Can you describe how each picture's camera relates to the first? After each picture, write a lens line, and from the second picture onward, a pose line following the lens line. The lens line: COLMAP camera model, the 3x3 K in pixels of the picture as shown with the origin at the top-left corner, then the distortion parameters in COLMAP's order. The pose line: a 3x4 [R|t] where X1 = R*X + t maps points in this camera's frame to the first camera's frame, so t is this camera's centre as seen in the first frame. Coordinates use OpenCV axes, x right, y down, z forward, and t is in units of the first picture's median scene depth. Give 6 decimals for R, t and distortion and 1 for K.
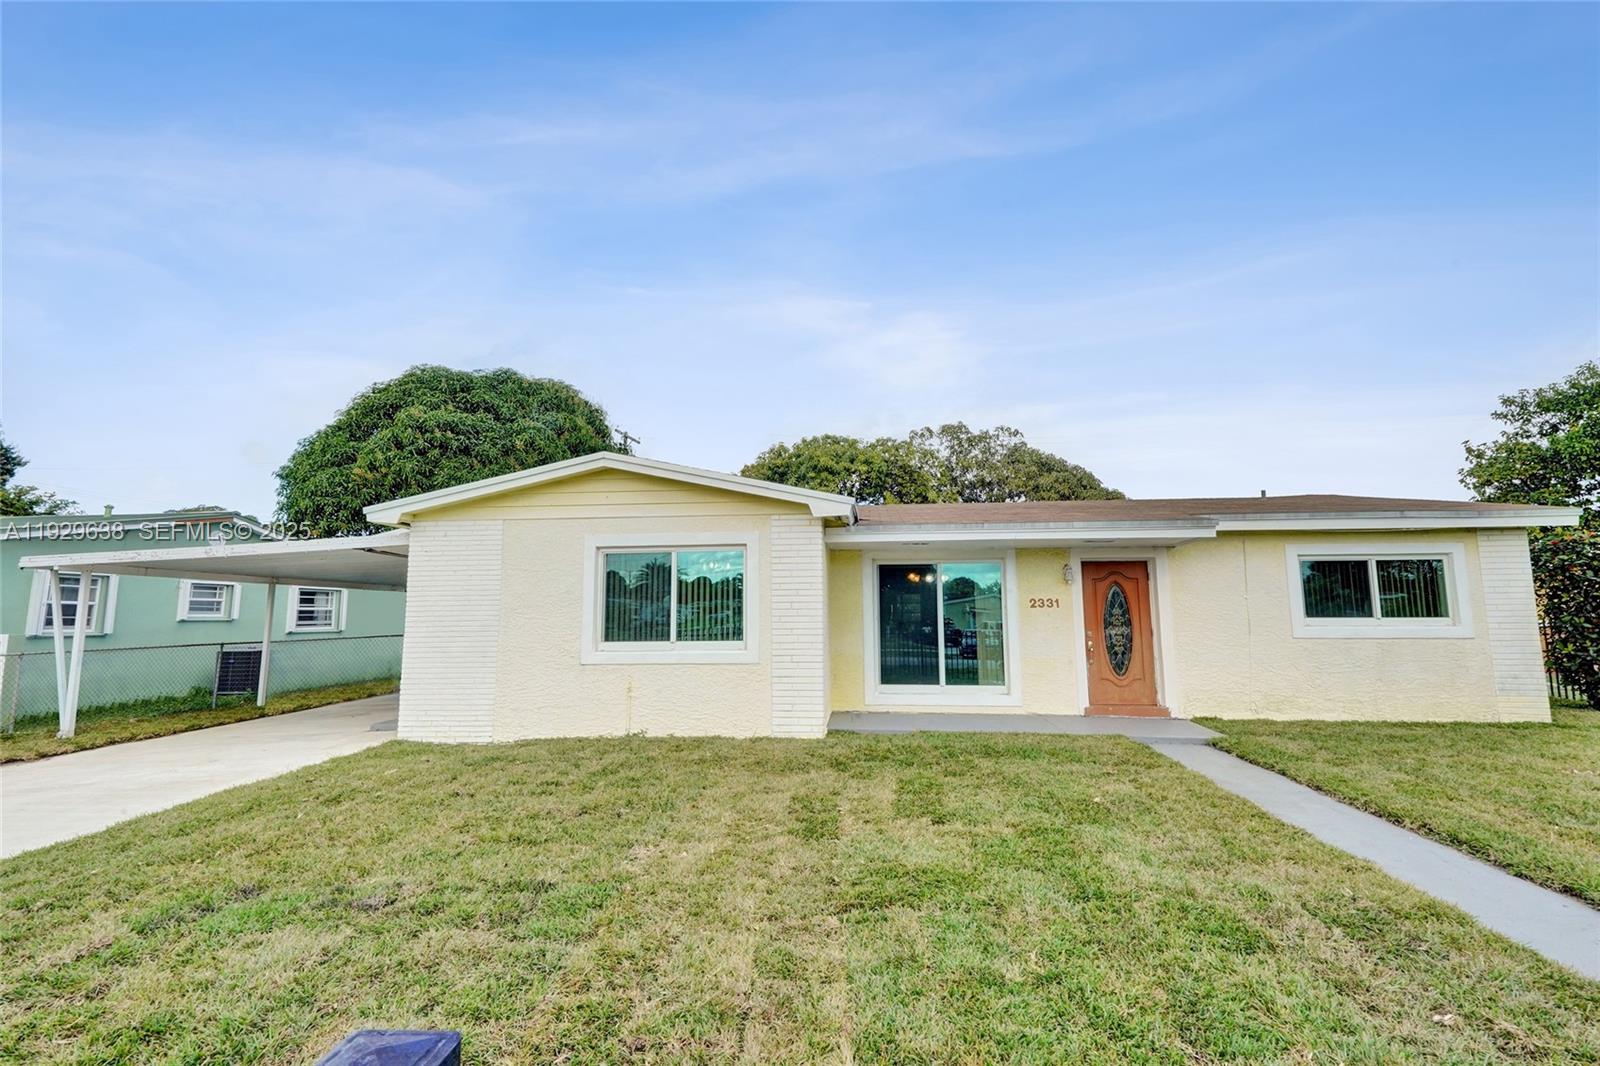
lens RADIAL K [[722.8, 0, 824.7], [0, 722.8, 526.0], [0, 0, 1]] dist [0.040384, -0.018854]
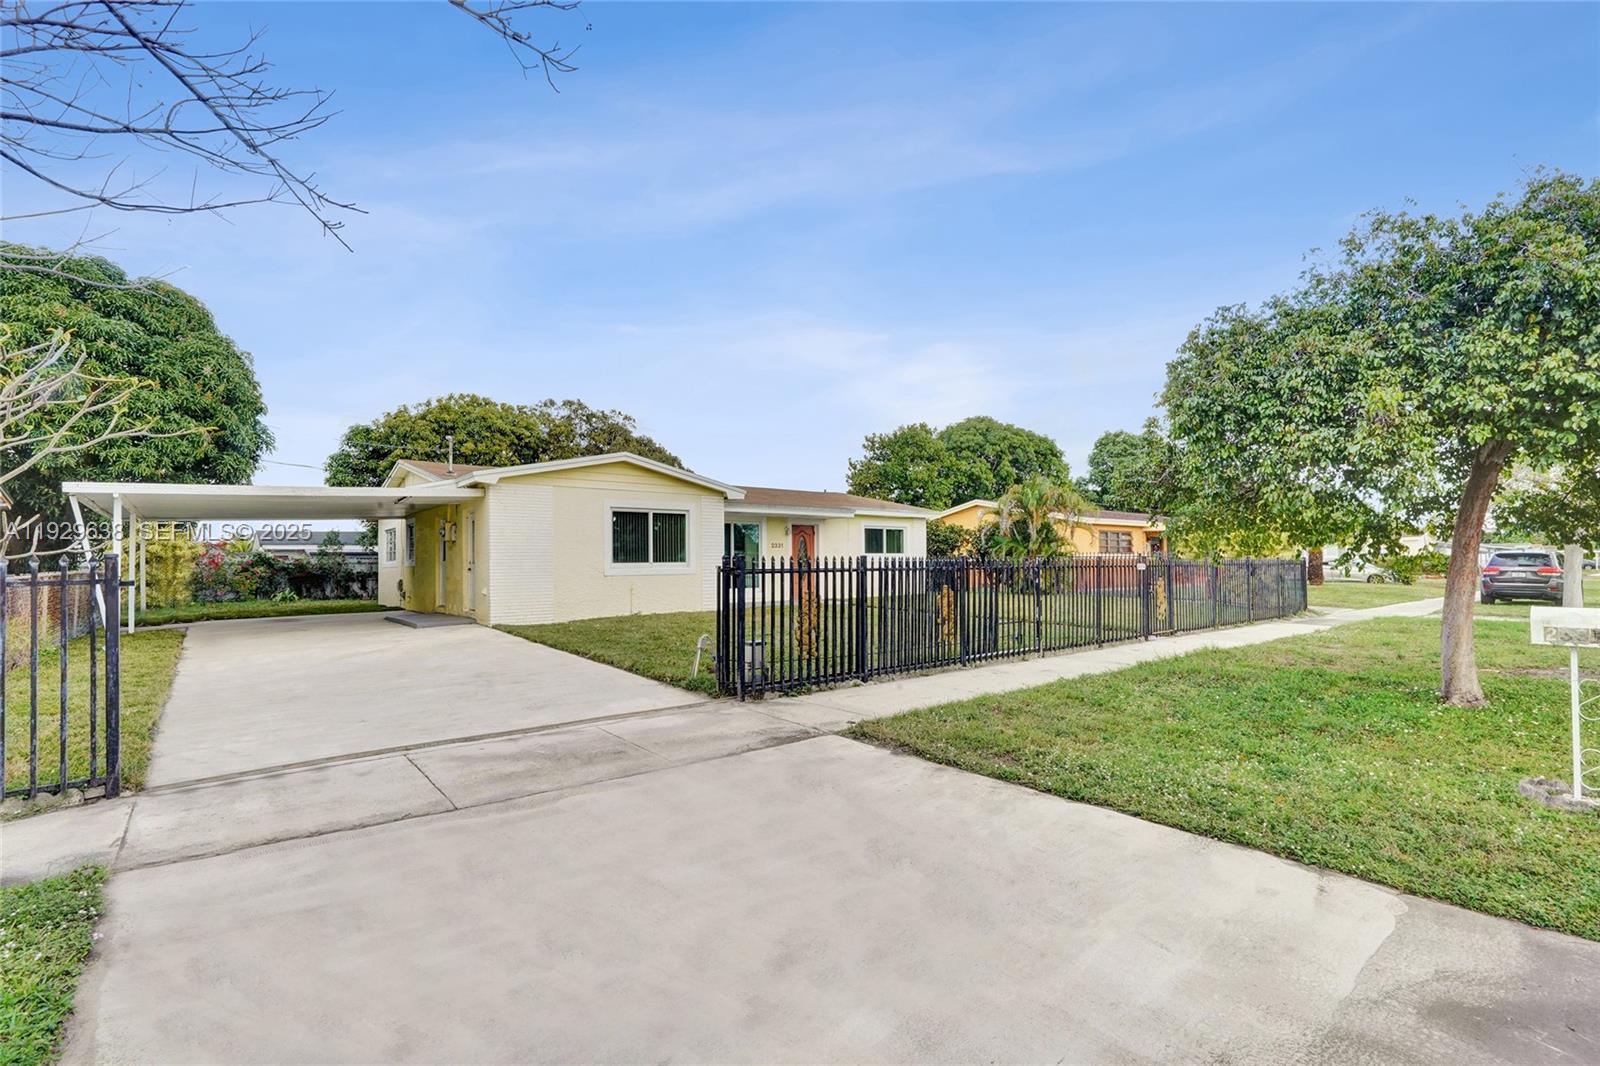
lens RADIAL K [[758.8, 0, 800.2], [0, 758.8, 543.3], [0, 0, 1]] dist [-0.002958, 0.013809]
pose [[0.724024, 0.019811, 0.689490, -1.039751], [-0.078327, 0.995483, 0.053647, -0.013844], [-0.685313, -0.092848, 0.722306, -0.495386]]
